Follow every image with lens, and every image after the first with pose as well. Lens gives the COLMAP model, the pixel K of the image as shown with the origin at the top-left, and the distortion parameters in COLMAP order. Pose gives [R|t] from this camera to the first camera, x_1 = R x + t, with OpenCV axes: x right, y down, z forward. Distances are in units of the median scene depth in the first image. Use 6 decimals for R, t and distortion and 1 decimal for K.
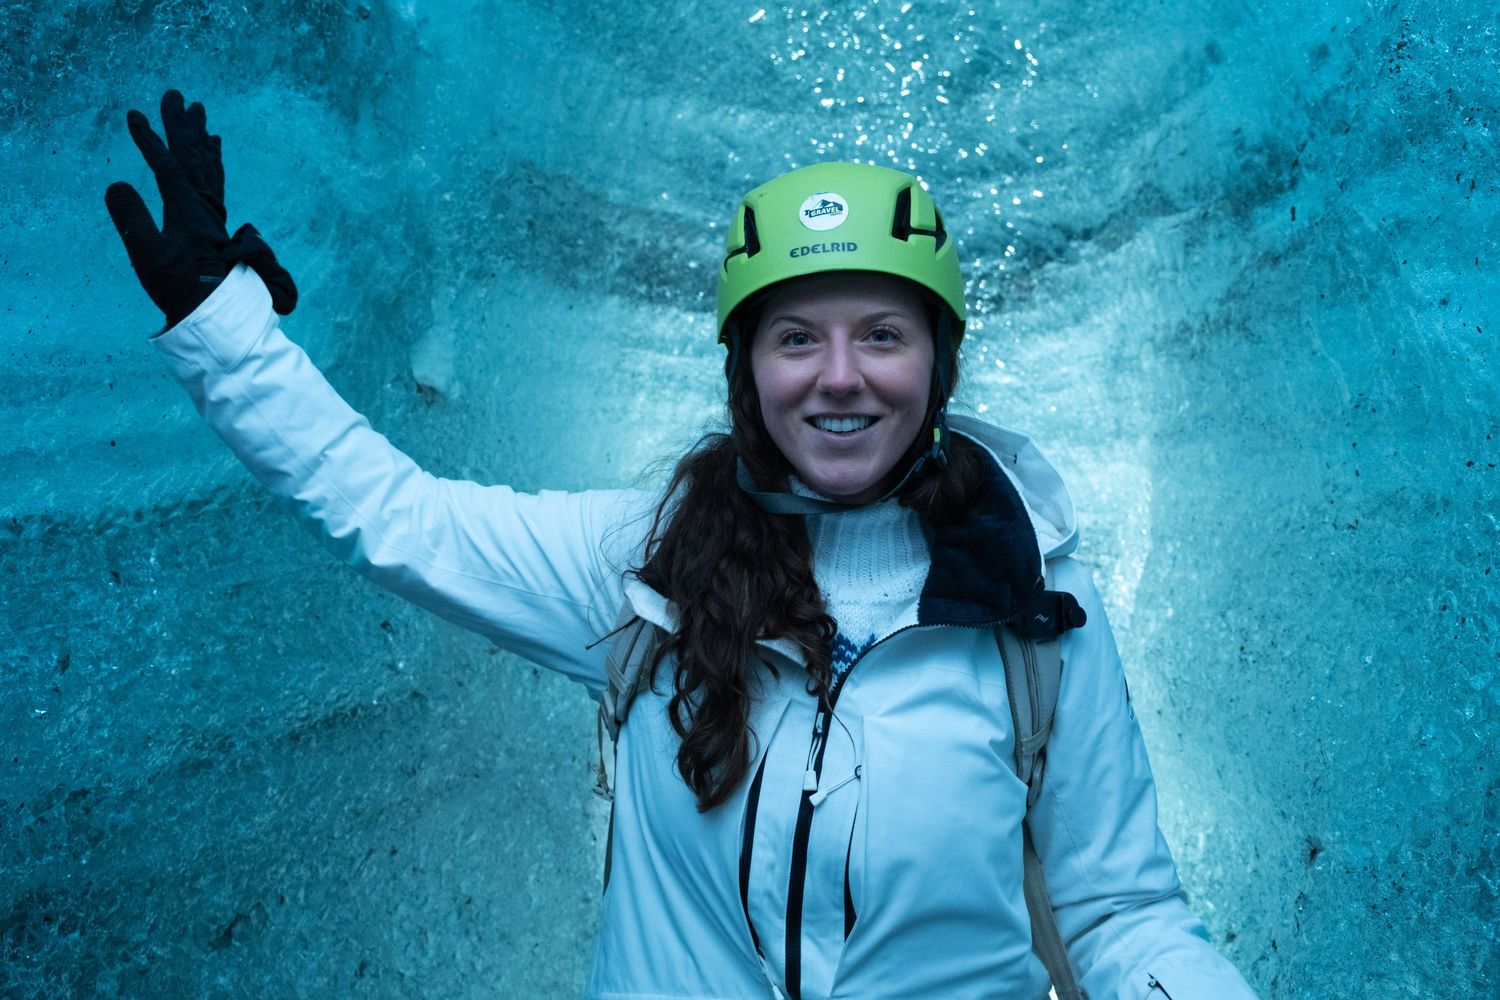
lens RADIAL K [[1416.7, 0, 756.8], [0, 1416.7, 495.9], [0, 0, 1]] dist [-0.015359, 0.000000]
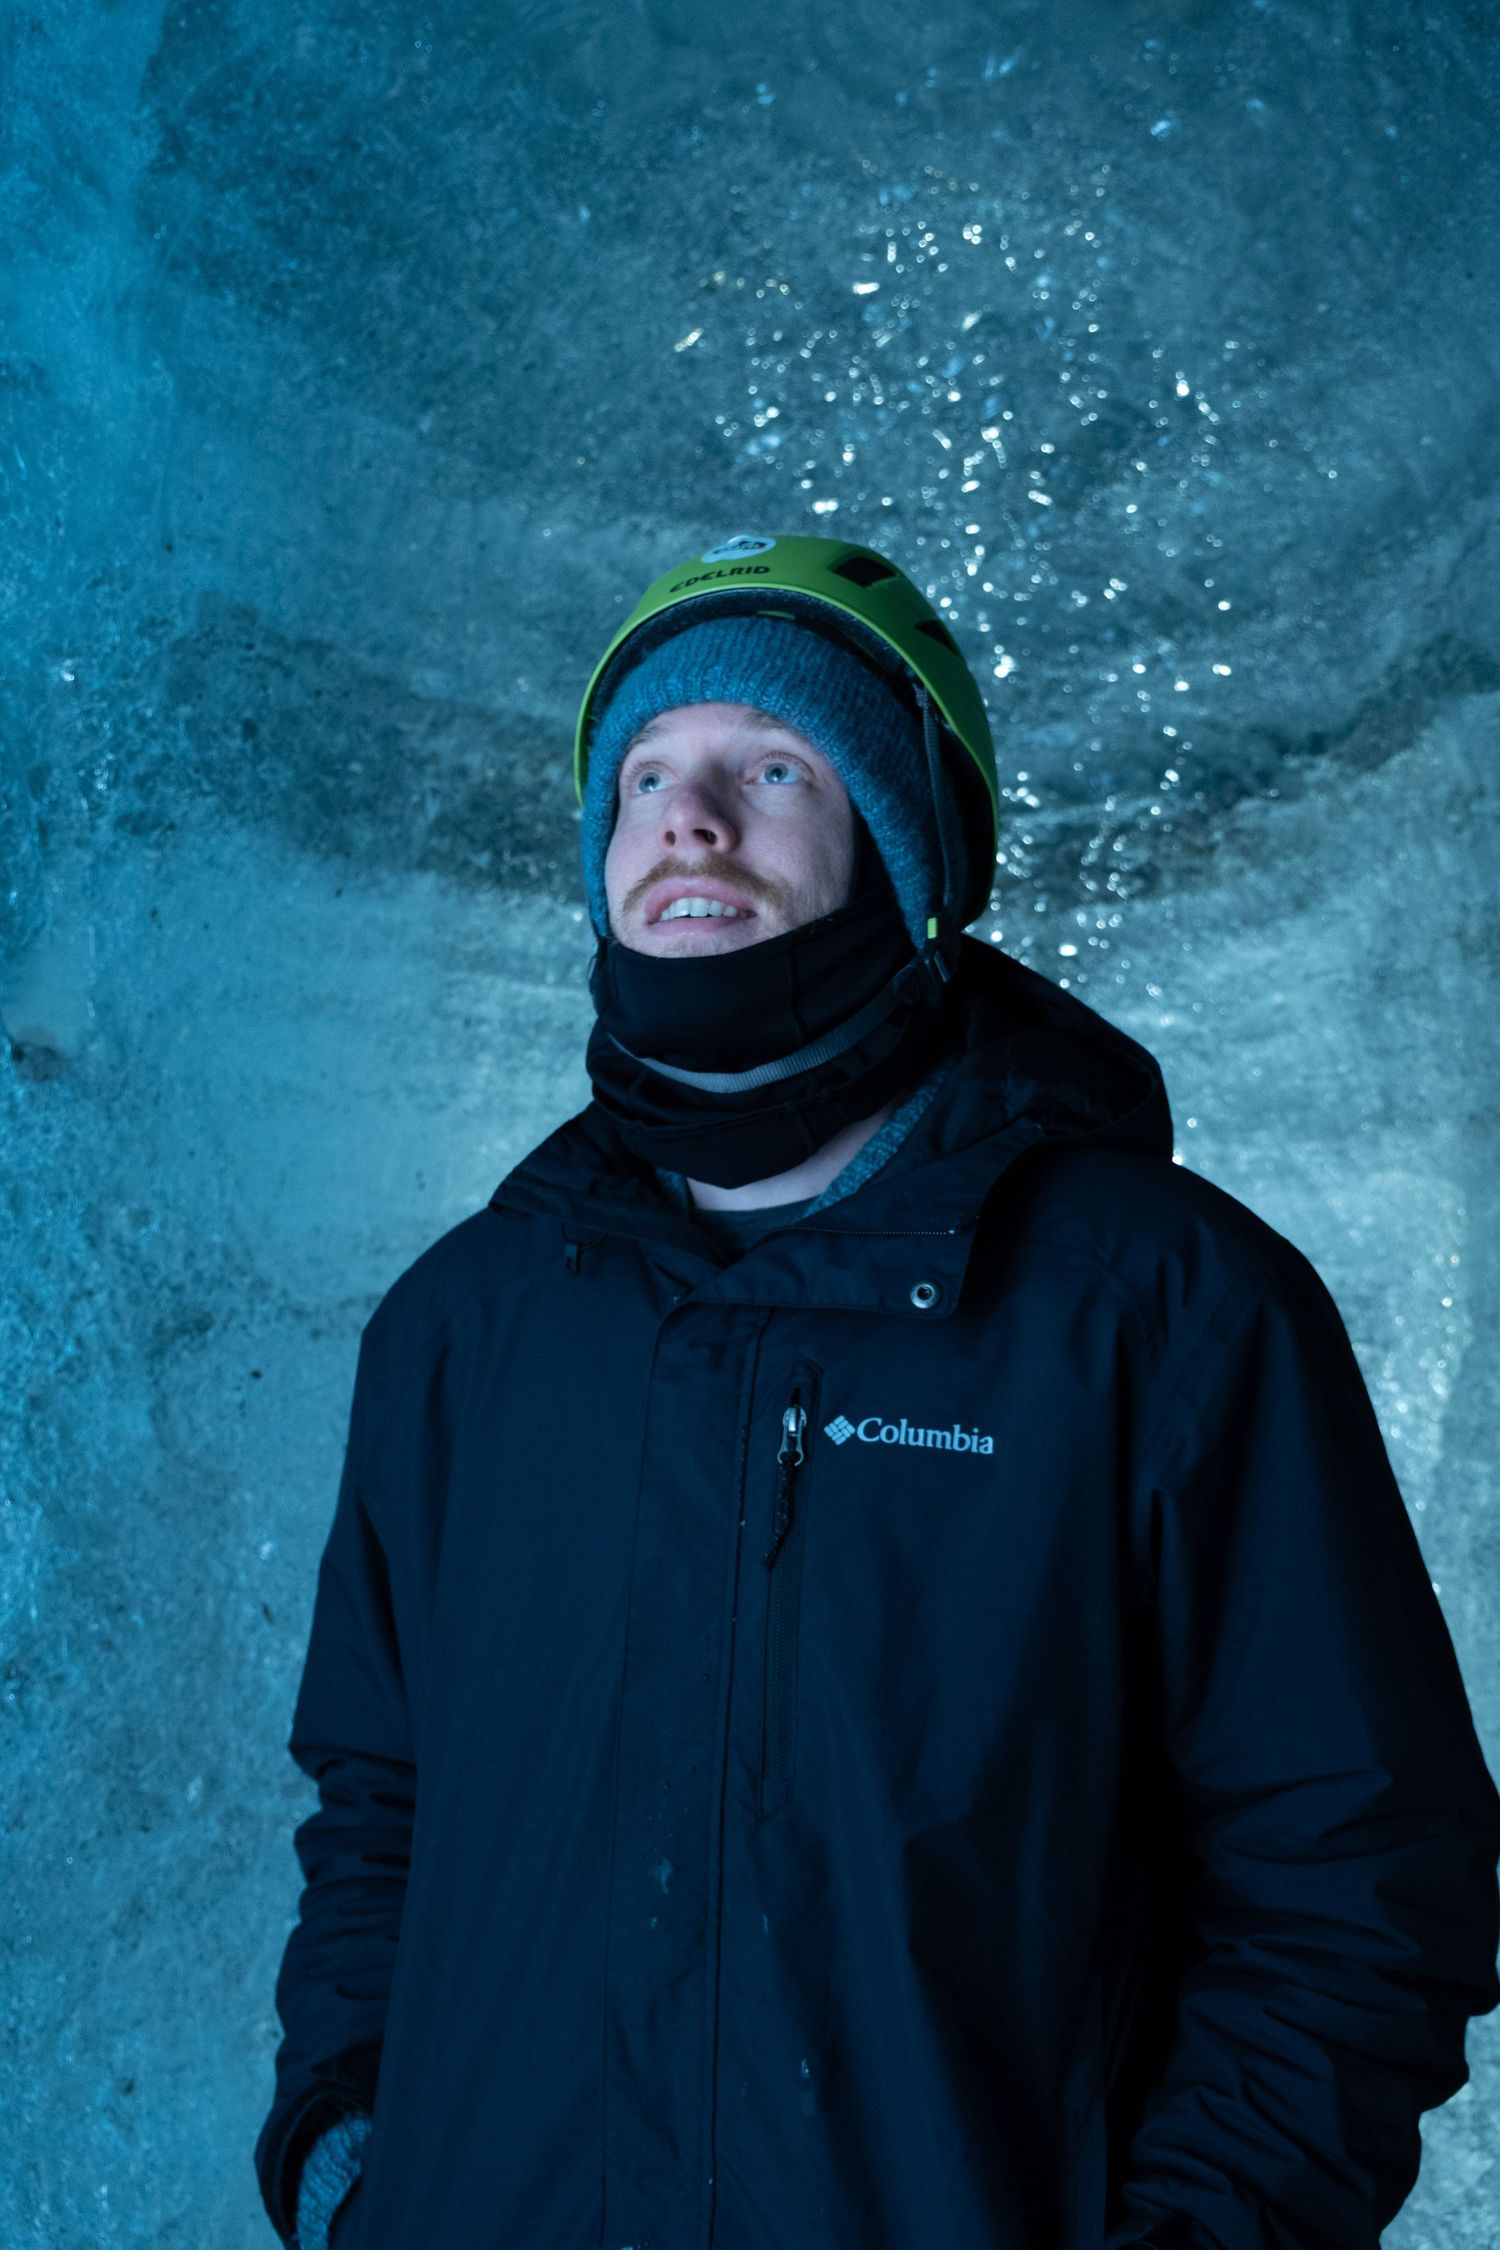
lens RADIAL K [[2113.6, 0, 747.4], [0, 2113.6, 1128.3], [0, 0, 1]] dist [-0.005714, 0.000000]
pose [[0.999808, -0.018436, 0.006699, 0.011203], [0.018703, 0.998931, -0.042267, -0.010704], [-0.005913, 0.042384, 0.999084, 0.216592]]
